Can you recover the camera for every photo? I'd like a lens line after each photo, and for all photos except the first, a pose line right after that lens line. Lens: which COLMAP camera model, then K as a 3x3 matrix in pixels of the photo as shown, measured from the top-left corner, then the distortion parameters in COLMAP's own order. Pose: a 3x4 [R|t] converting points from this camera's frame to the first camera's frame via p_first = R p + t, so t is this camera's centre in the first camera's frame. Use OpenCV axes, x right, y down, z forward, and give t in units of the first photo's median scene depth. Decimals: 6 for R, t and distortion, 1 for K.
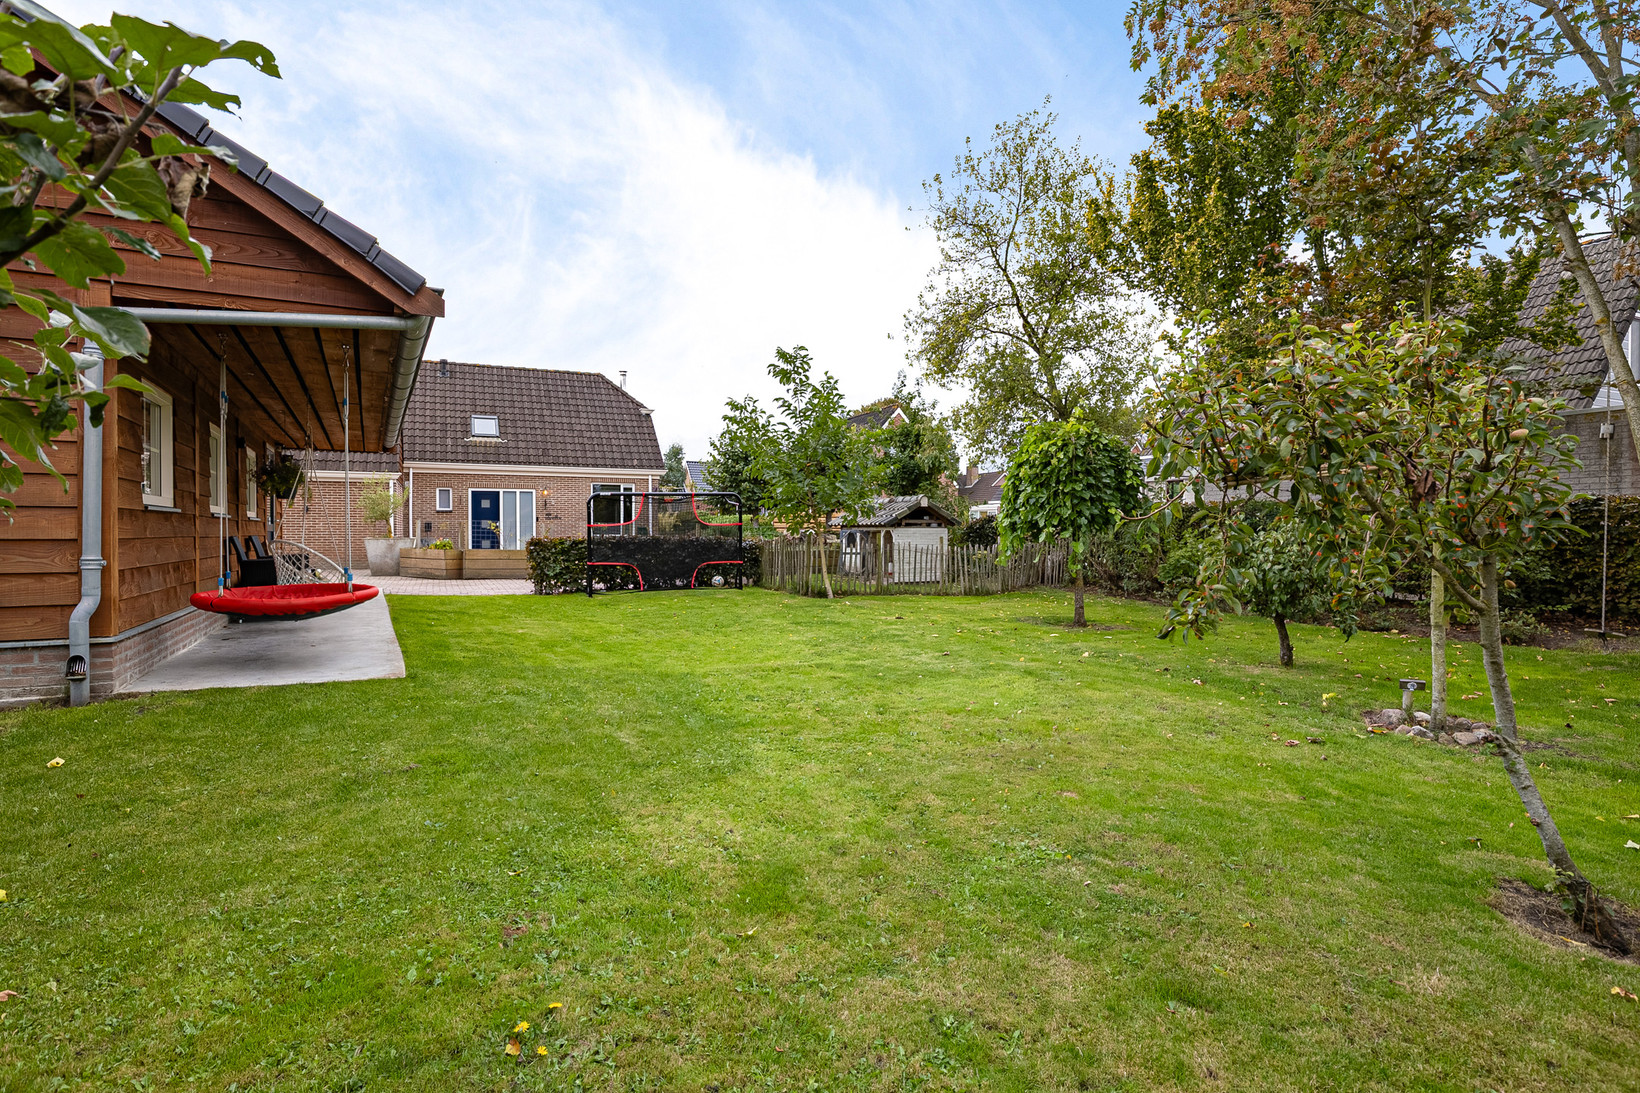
lens RADIAL K [[832.8, 0, 825.9], [0, 832.8, 545.2], [0, 0, 1]] dist [-0.016130, 0.000514]
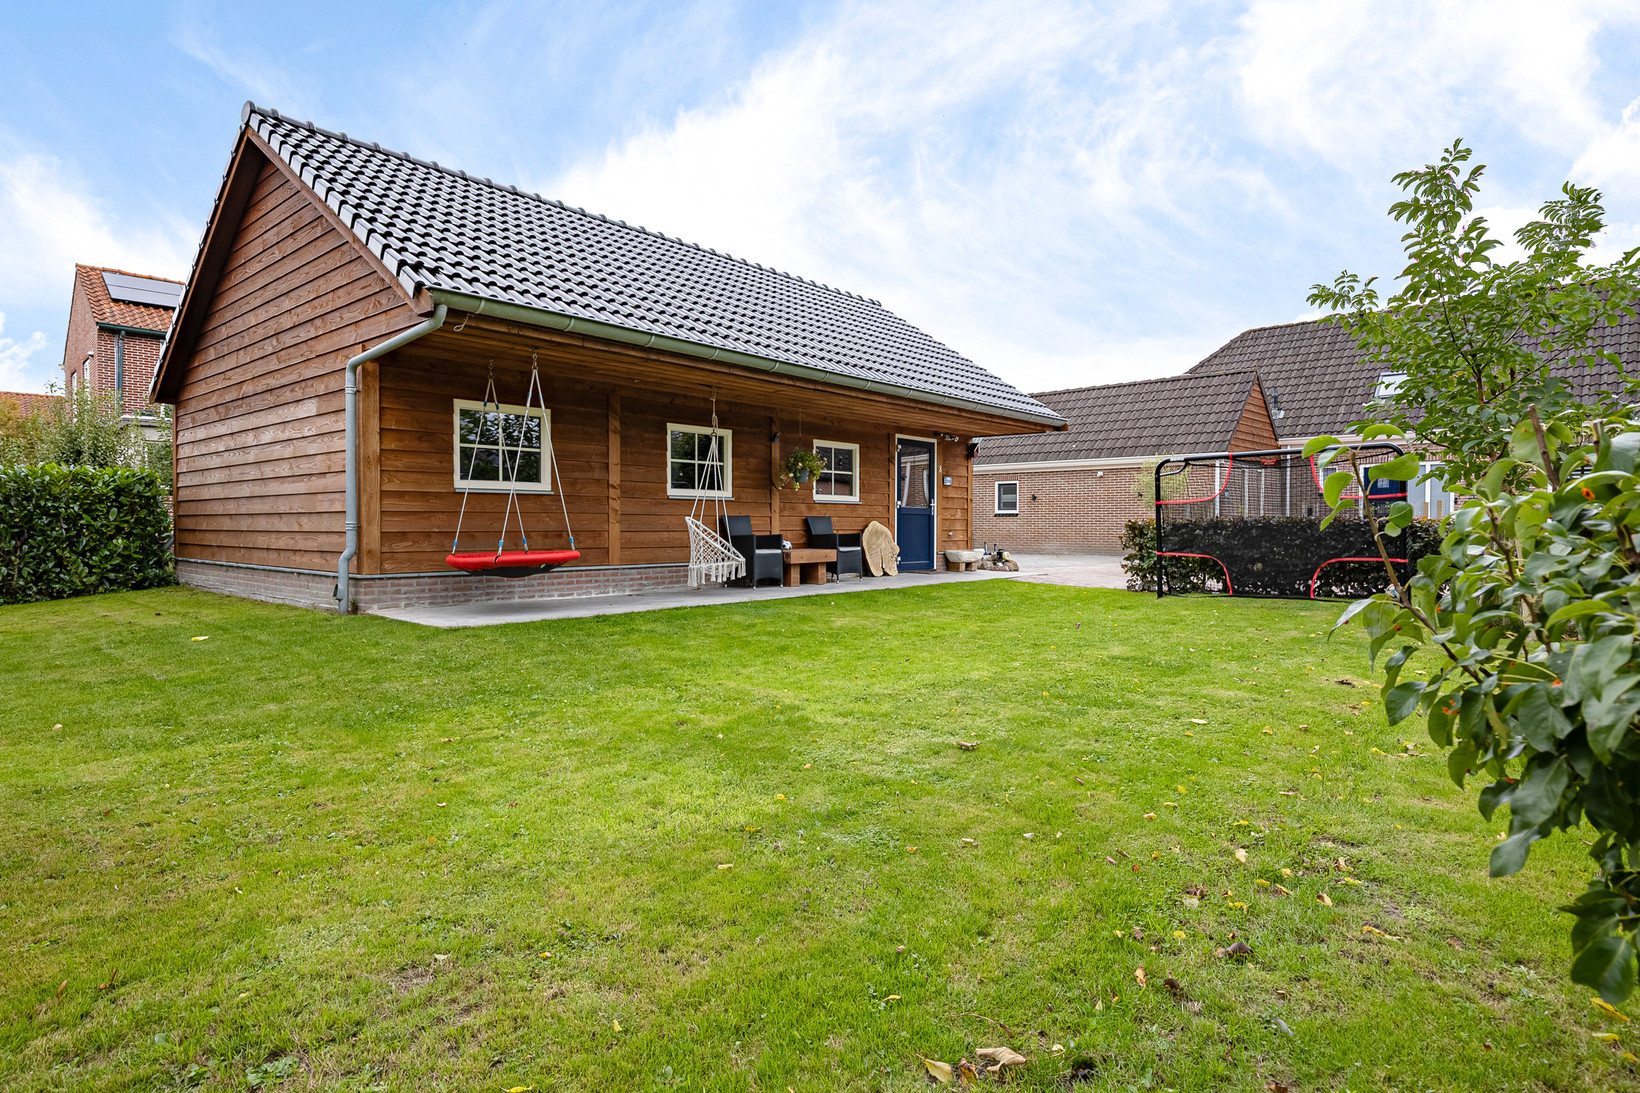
lens RADIAL K [[883.7, 0, 830.7], [0, 883.7, 543.7], [0, 0, 1]] dist [-0.015667, 0.000206]
pose [[0.361736, 0.015057, -0.932159, 0.167315], [-0.012785, 0.999856, 0.011189, 0.004590], [0.932193, 0.007870, 0.361876, 0.201687]]
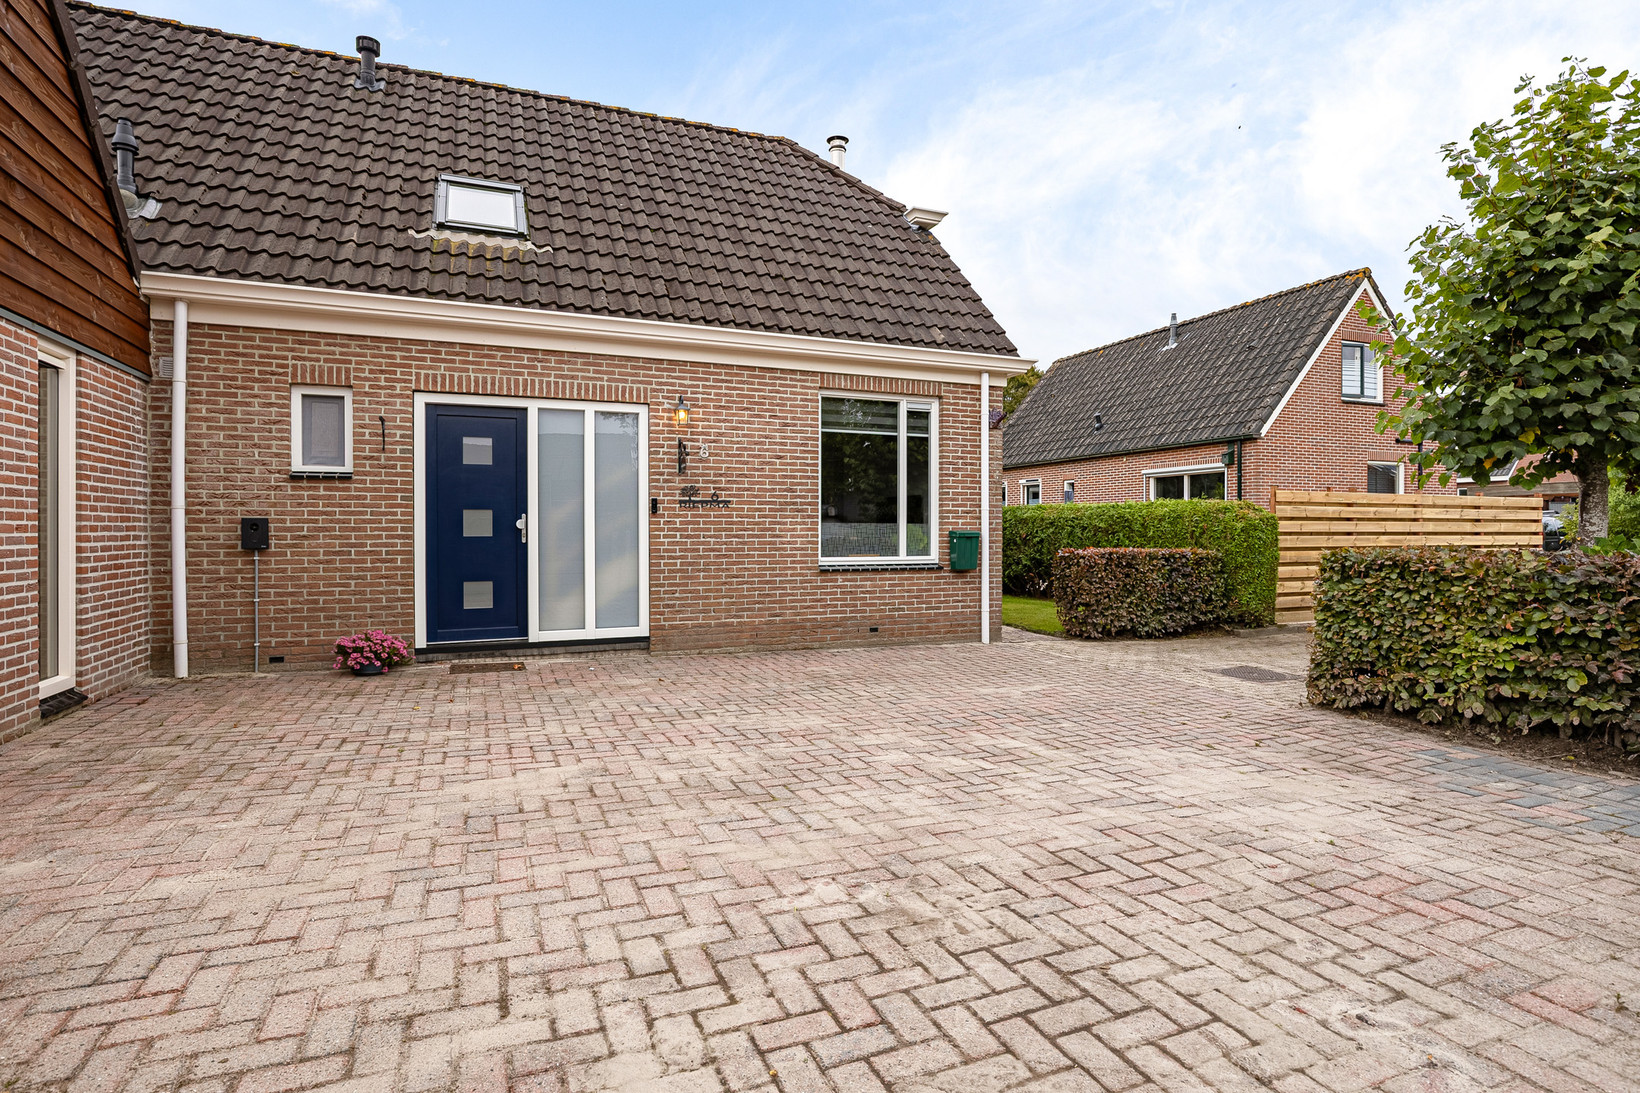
lens RADIAL K [[832.8, 0, 833.3], [0, 832.8, 537.2], [0, 0, 1]] dist [-0.016130, 0.000514]
pose [[0.999727, 0.005229, -0.022751, -0.266896], [-0.005227, 0.999986, 0.000168, -0.020332], [0.022752, -0.000049, 0.999741, 0.681891]]
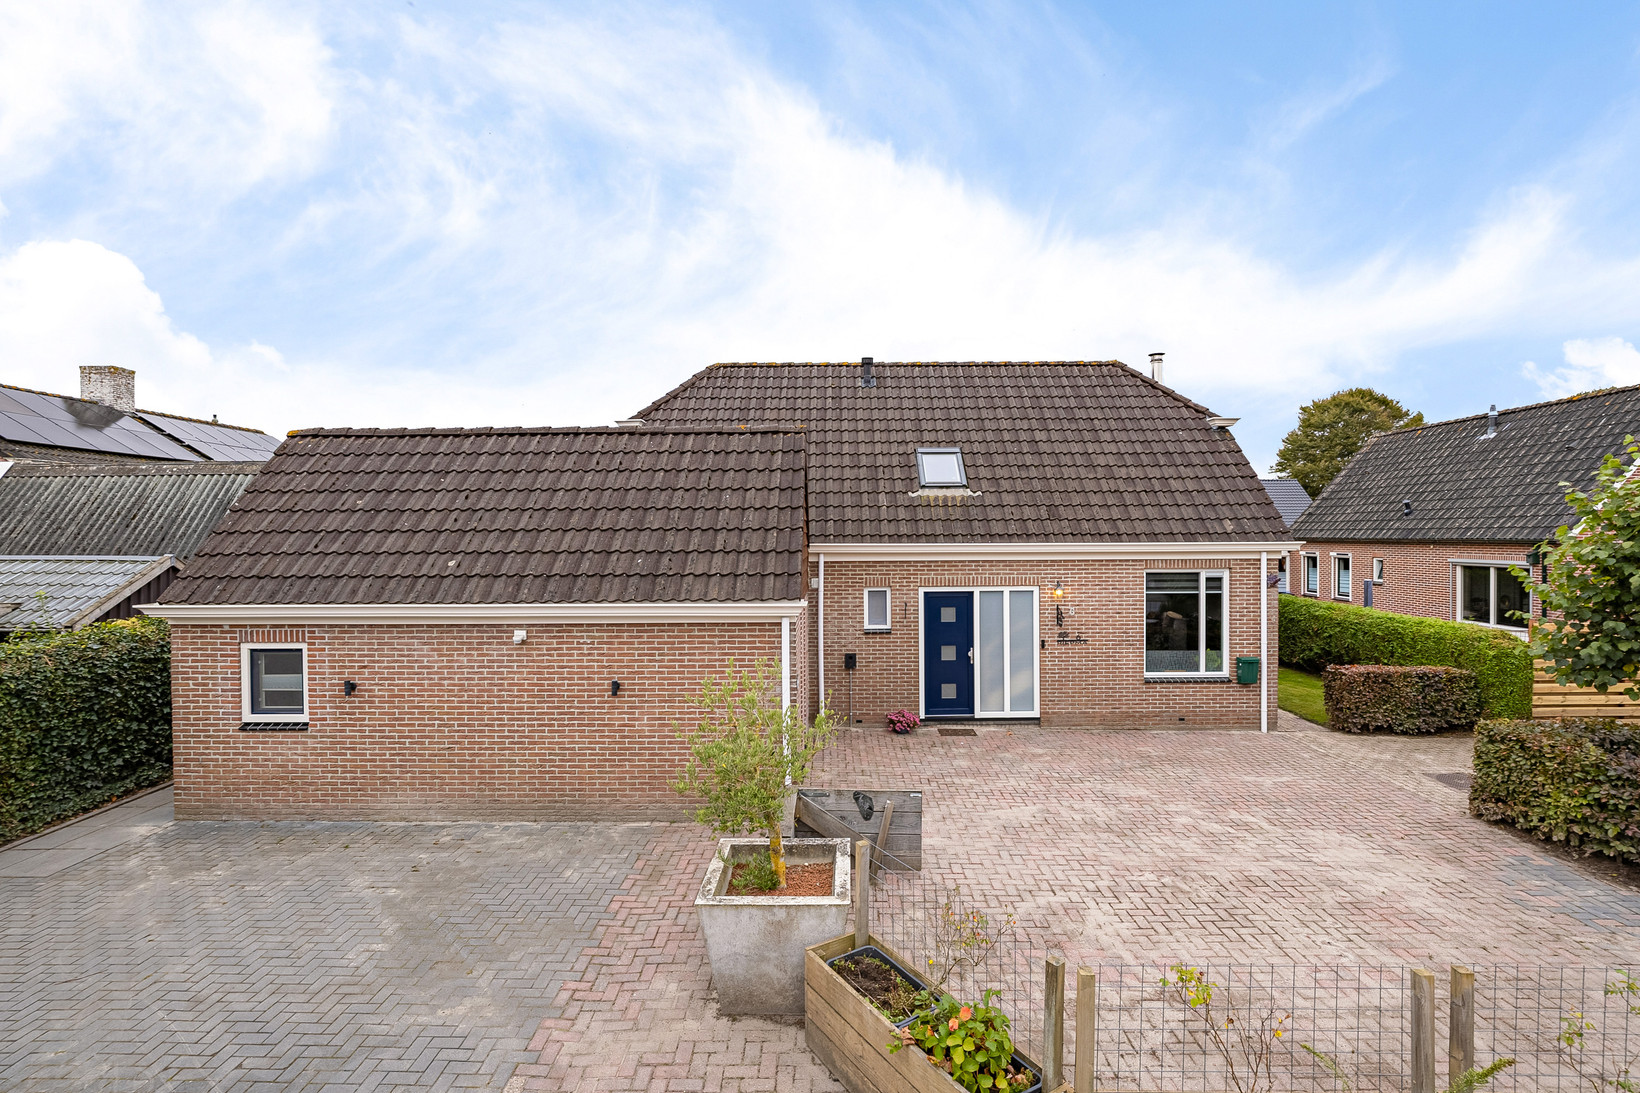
lens RADIAL K [[738.1, 0, 833.8], [0, 738.1, 552.2], [0, 0, 1]] dist [-0.015758, 0.001766]
pose [[0.907222, 0.003754, -0.420635, -0.262667], [0.001284, 0.999931, 0.011694, -0.090688], [0.420650, -0.011149, 0.907154, 0.511966]]
